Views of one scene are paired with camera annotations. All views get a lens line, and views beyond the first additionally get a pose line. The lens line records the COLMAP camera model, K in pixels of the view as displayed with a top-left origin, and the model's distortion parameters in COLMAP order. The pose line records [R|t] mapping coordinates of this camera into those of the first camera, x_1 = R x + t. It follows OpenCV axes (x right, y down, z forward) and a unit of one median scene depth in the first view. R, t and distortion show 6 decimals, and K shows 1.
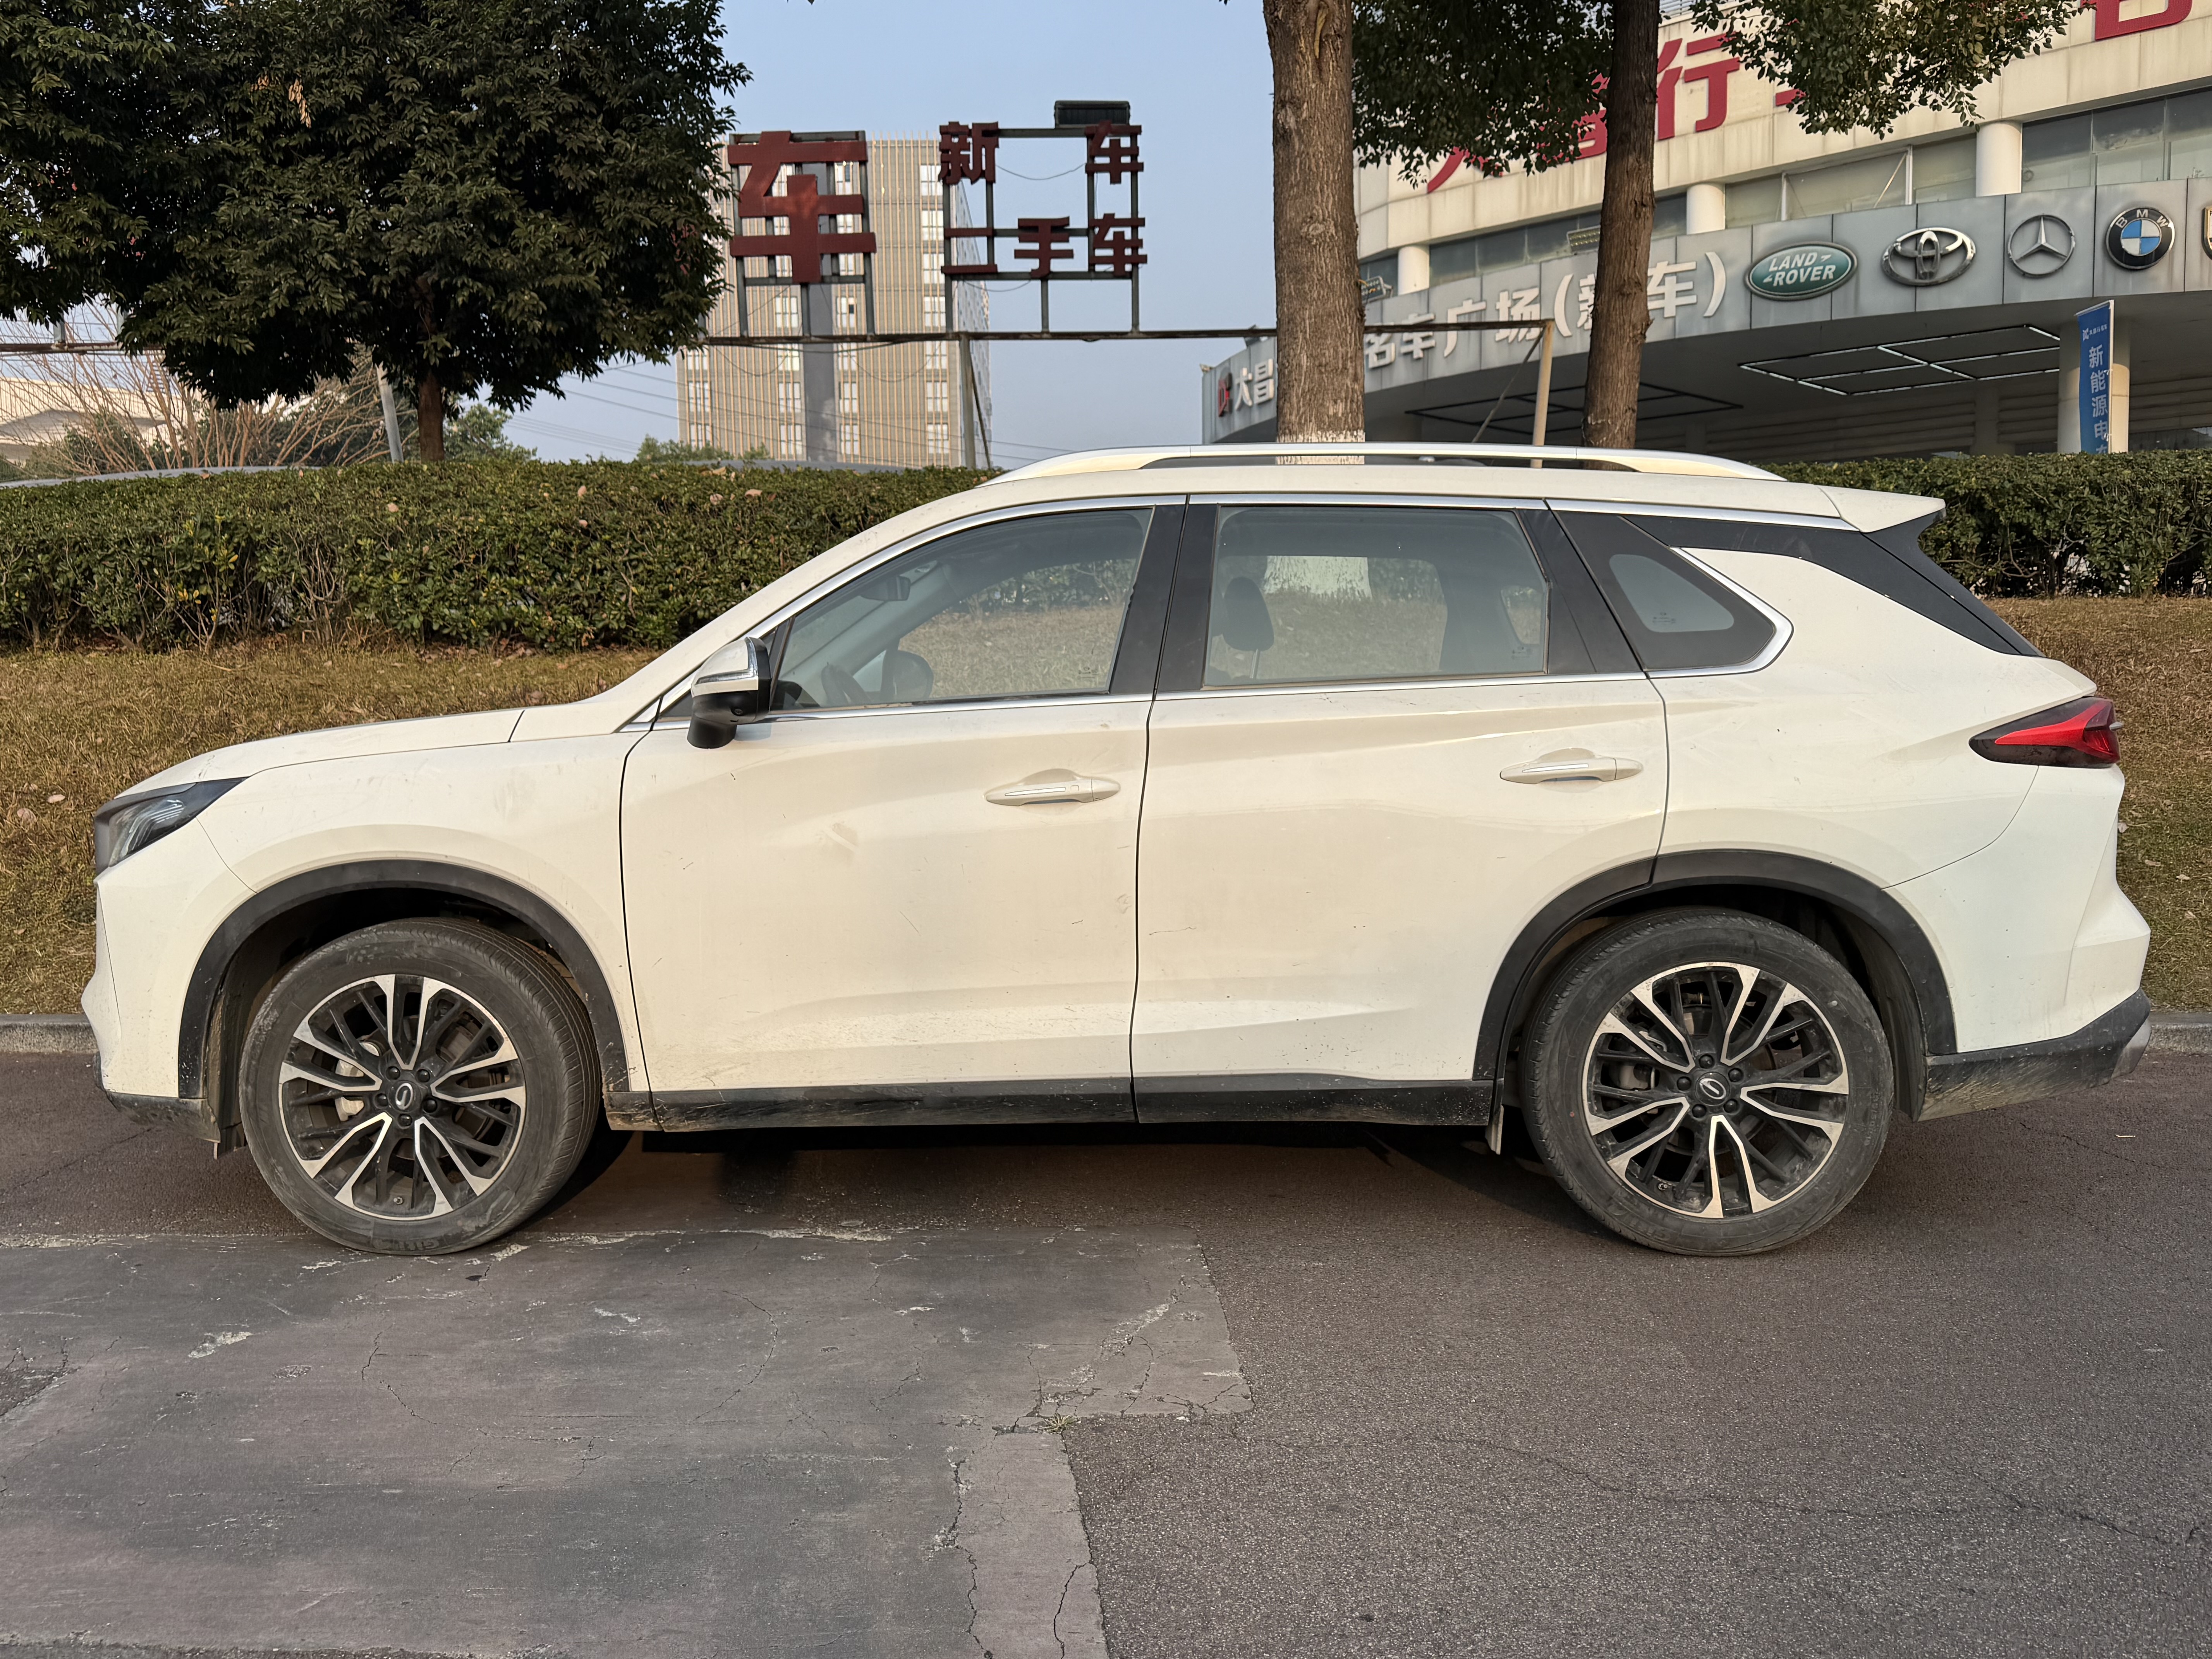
lens RADIAL K [[1864.0, 0, 1108.4], [0, 1864.0, 835.2], [0, 0, 1]] dist [-0.202565, -0.012376]
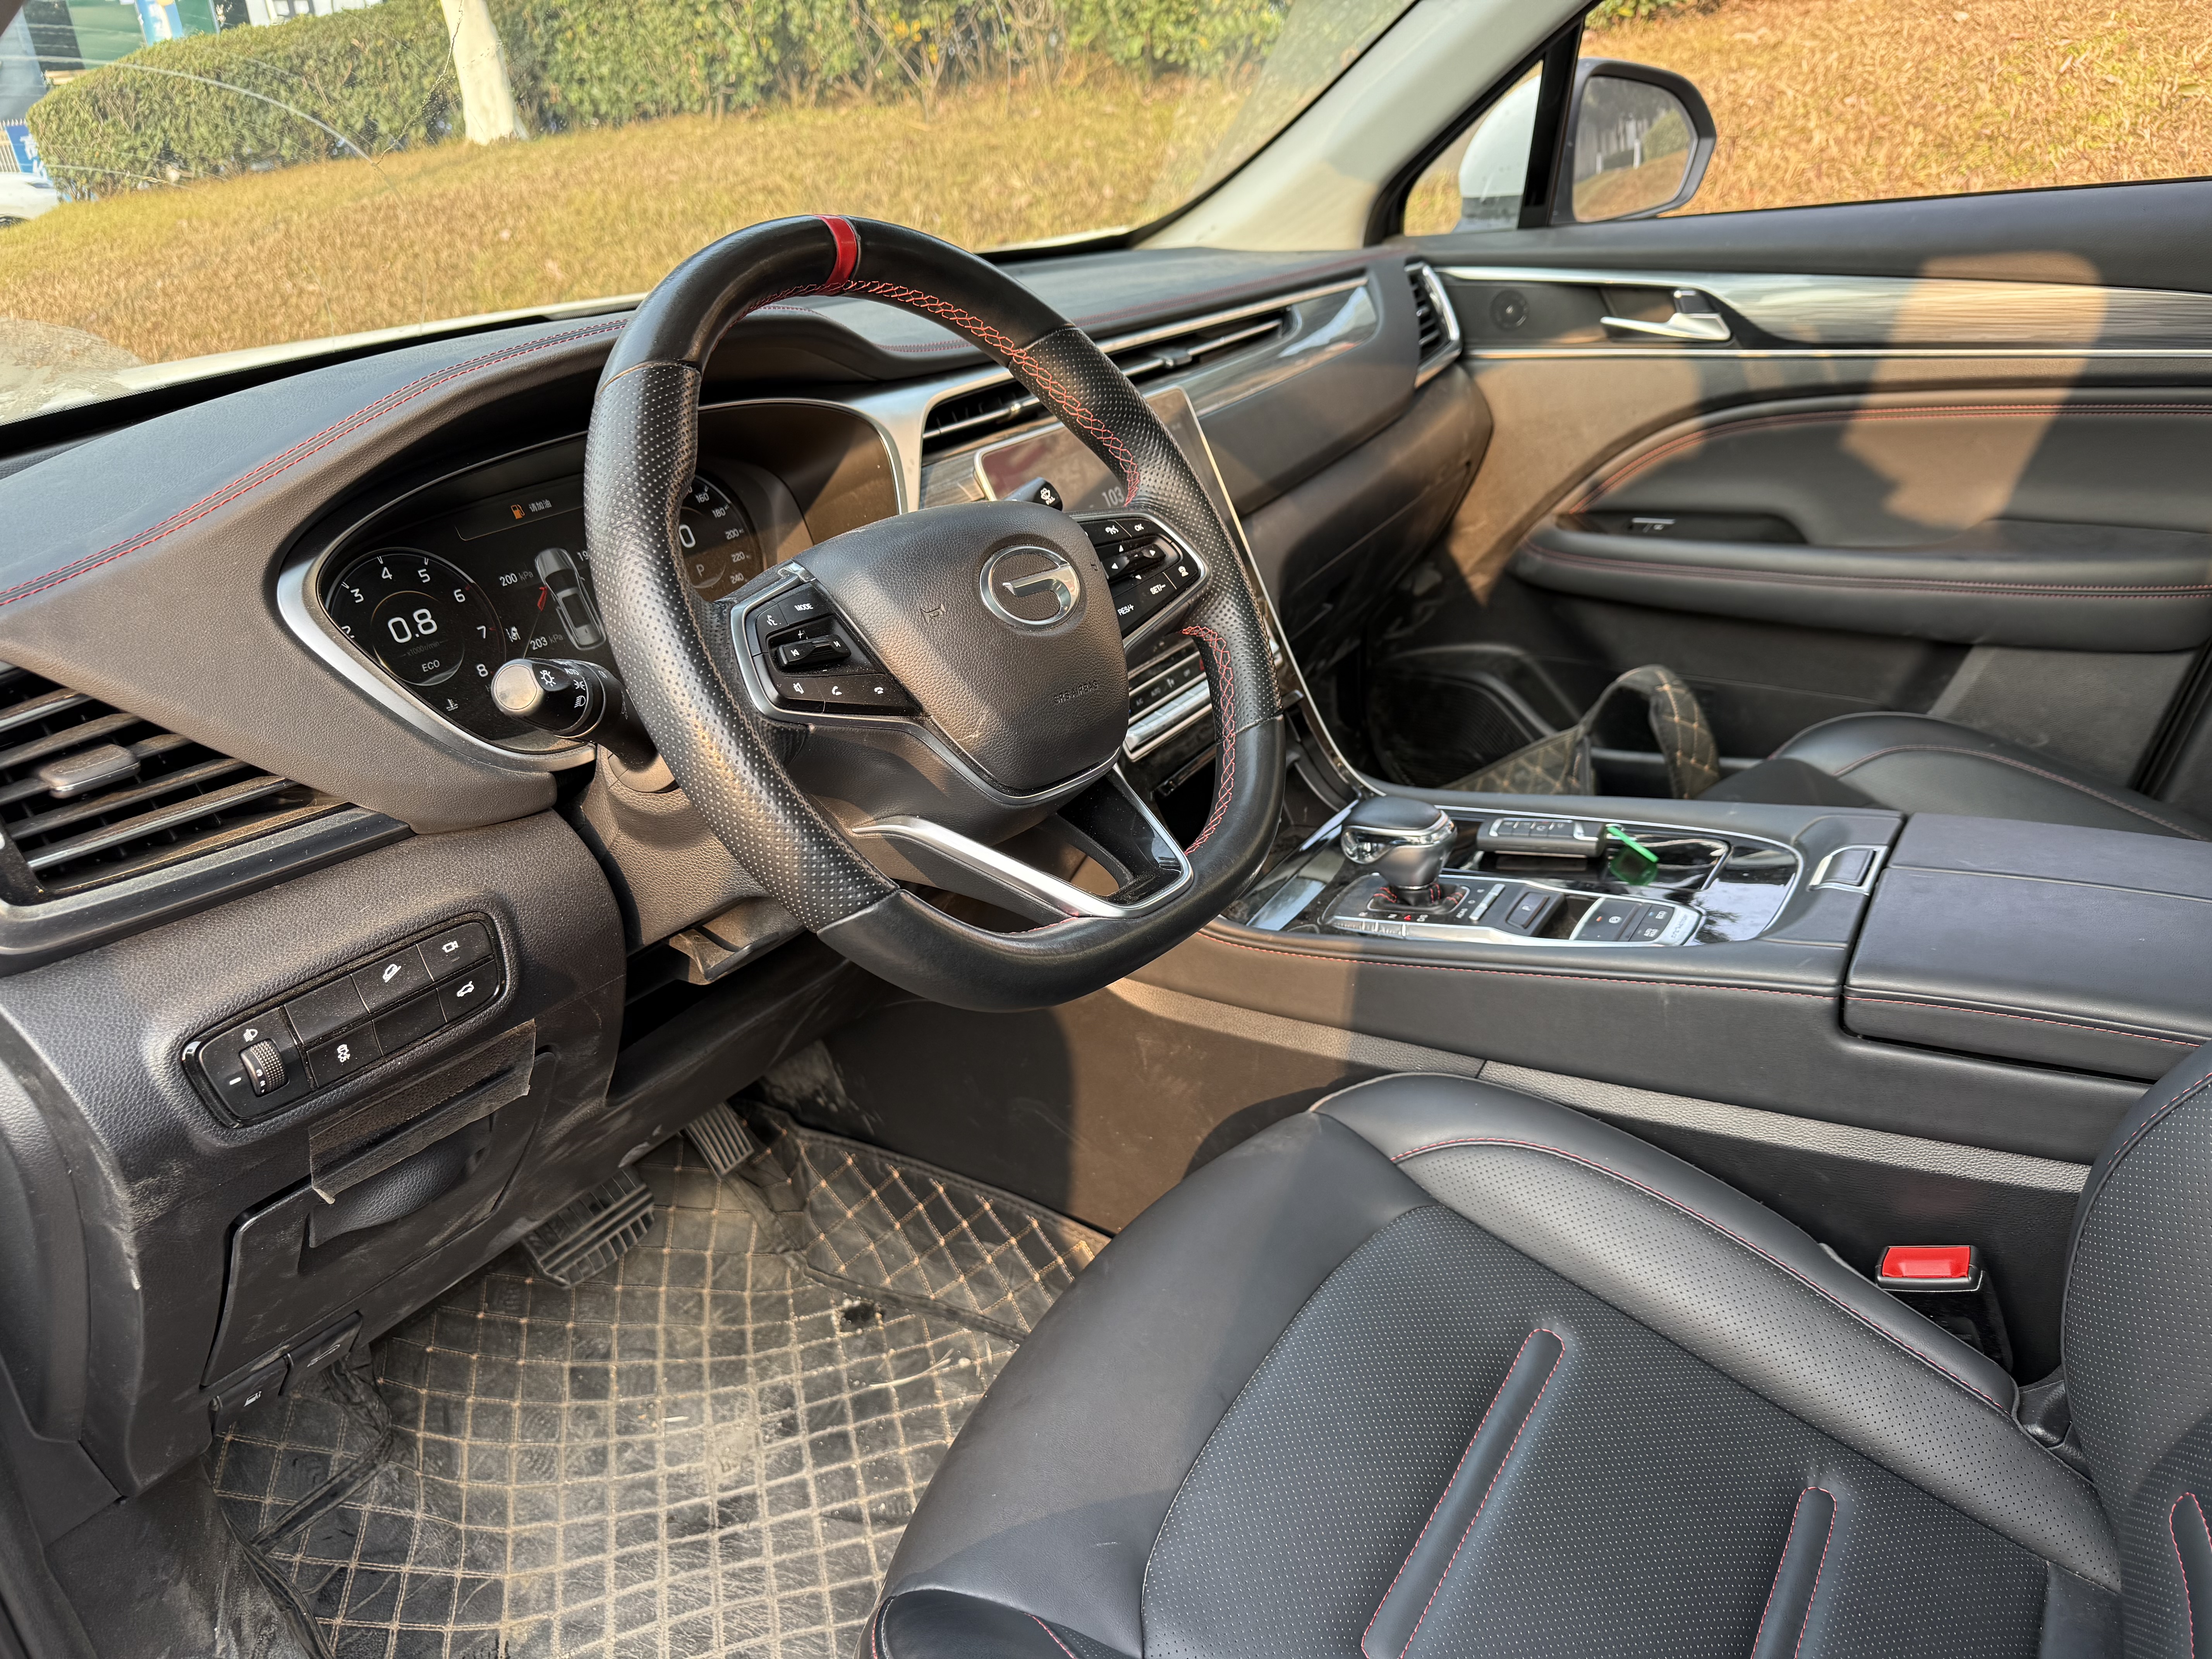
lens RADIAL K [[1583.6, 0, 1091.1], [0, 1583.6, 847.0], [0, 0, 1]] dist [0.033141, -0.038349]
pose [[0.856011, 0.158527, -0.492051, -0.004809], [0.023938, 0.938645, 0.344054, -0.030702], [0.516403, -0.306292, 0.799695, 0.329457]]
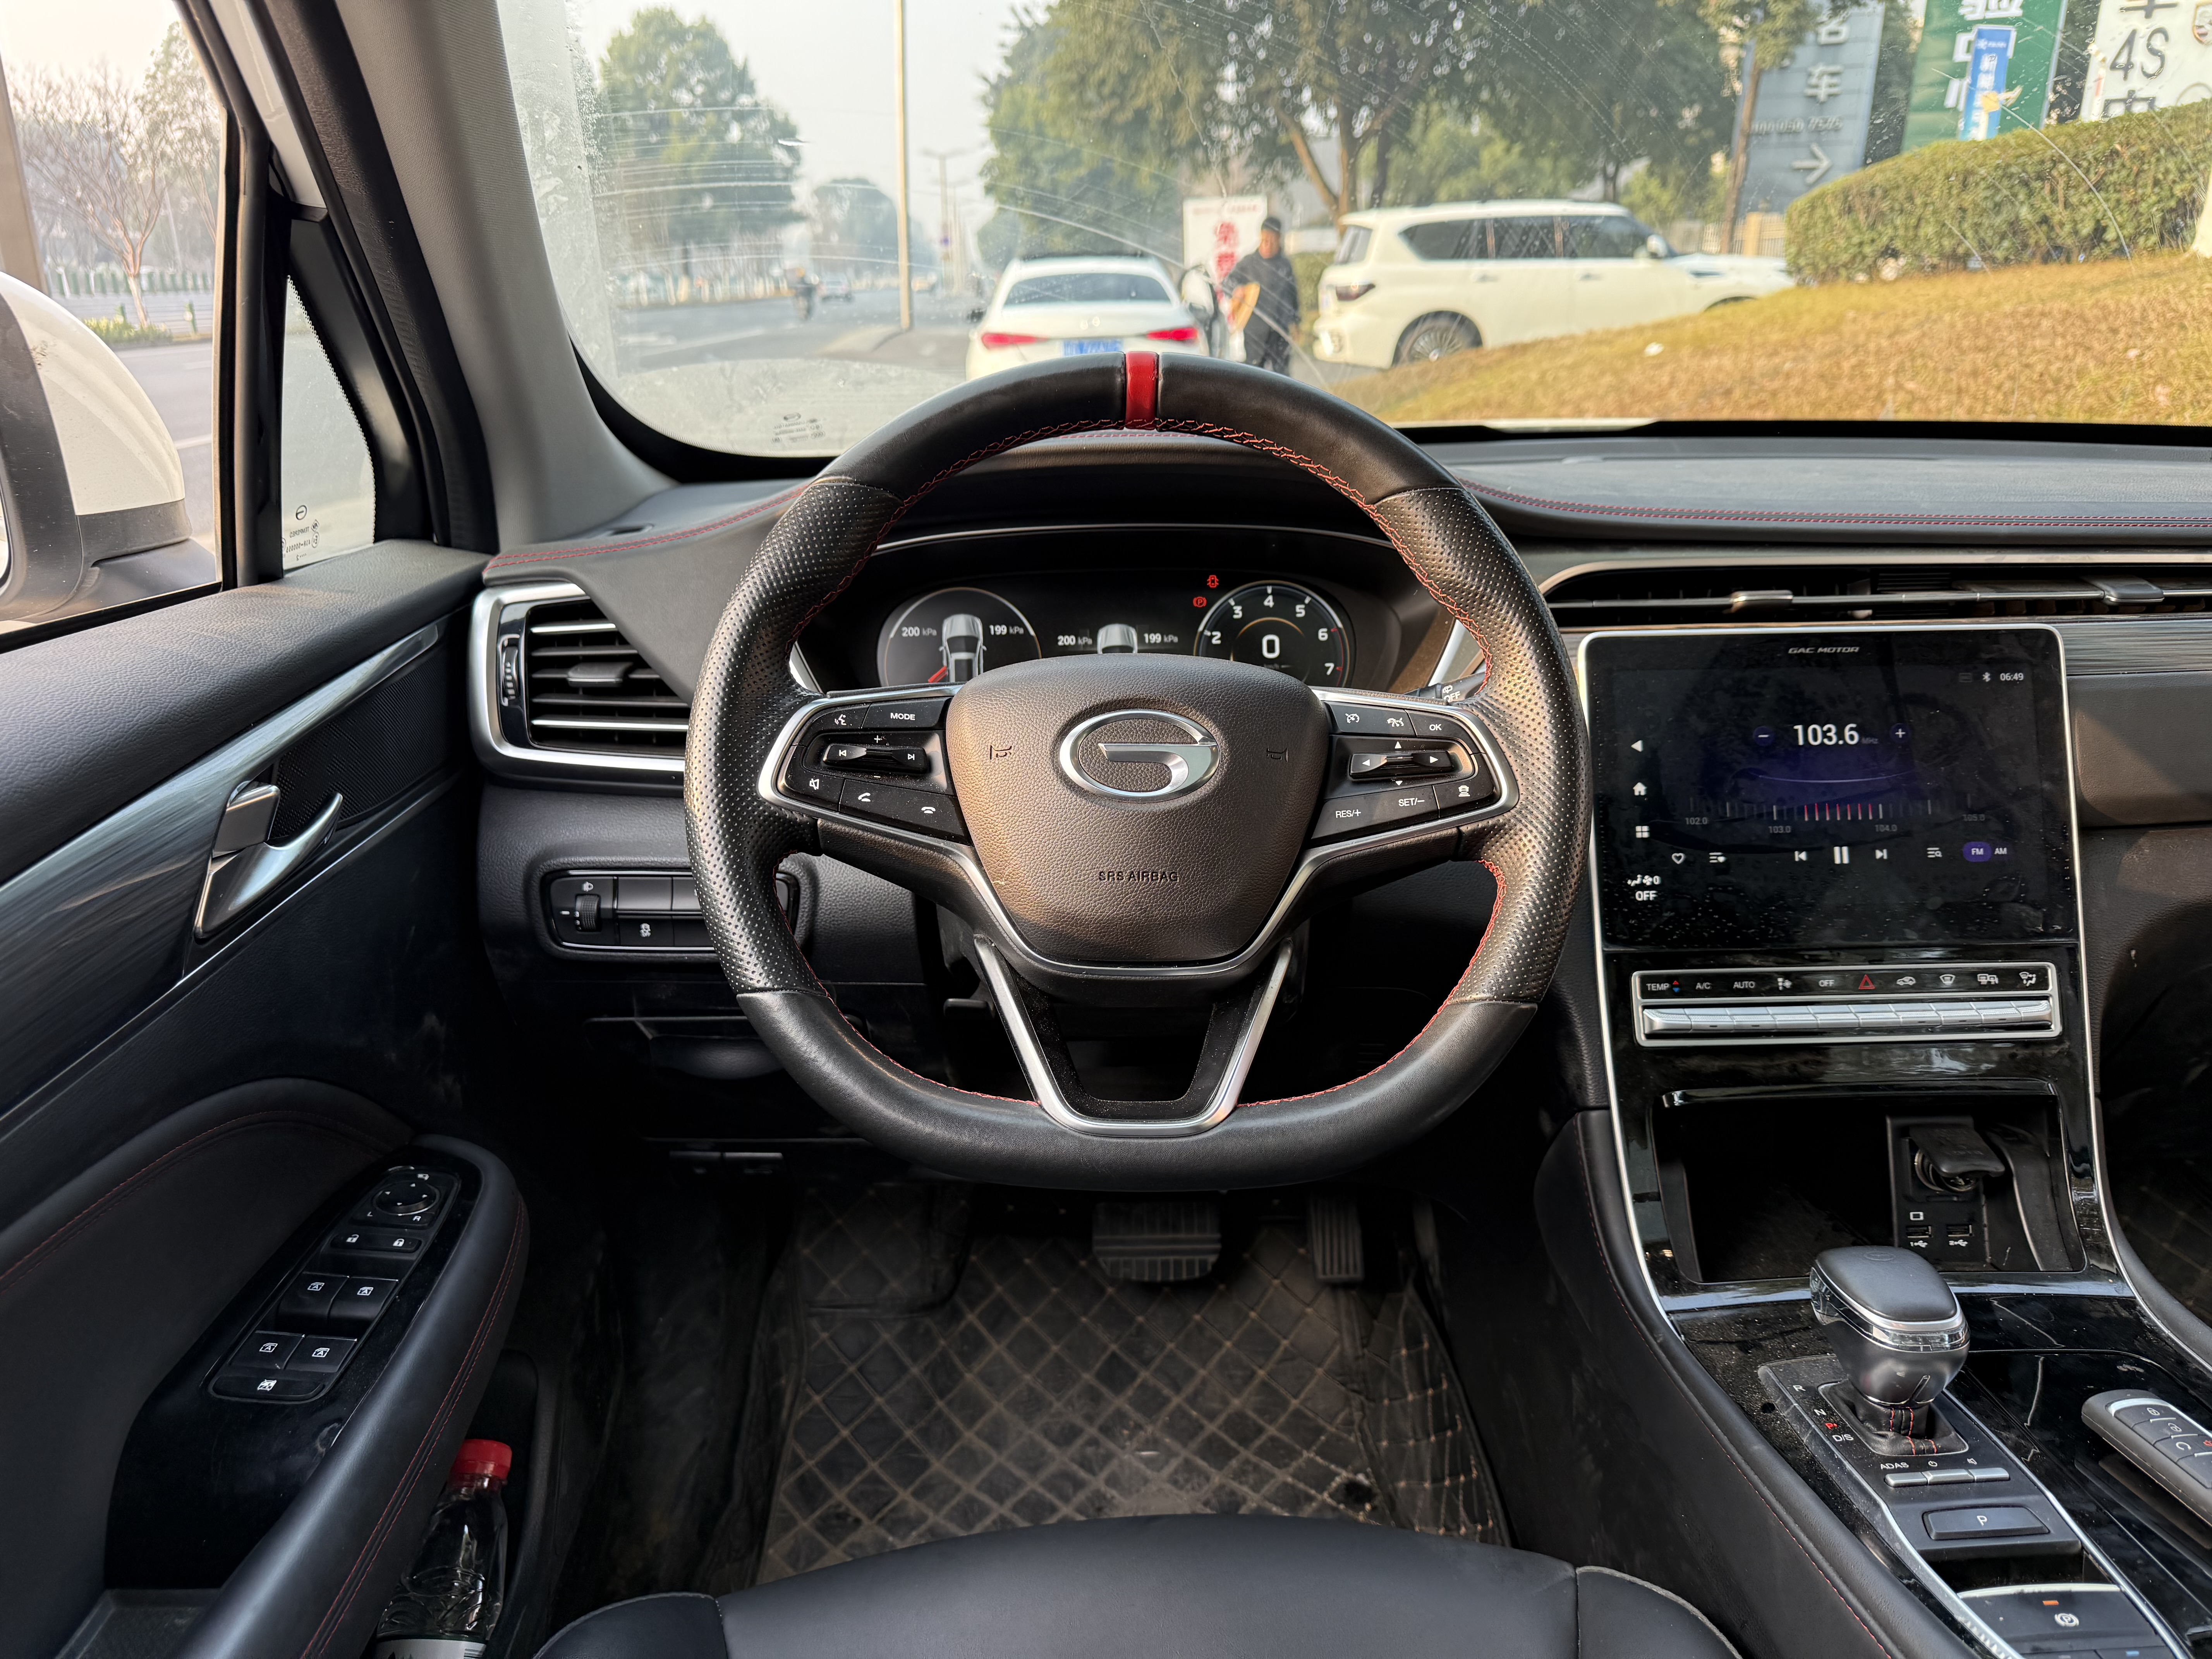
lens RADIAL K [[1583.6, 0, 1100.9], [0, 1583.6, 829.6], [0, 0, 1]] dist [0.033141, -0.038349]
pose [[0.061424, 0.315863, -0.946815, 0.025169], [-0.075380, 0.947365, 0.311156, -0.035718], [0.995261, 0.052259, 0.082001, 0.393841]]
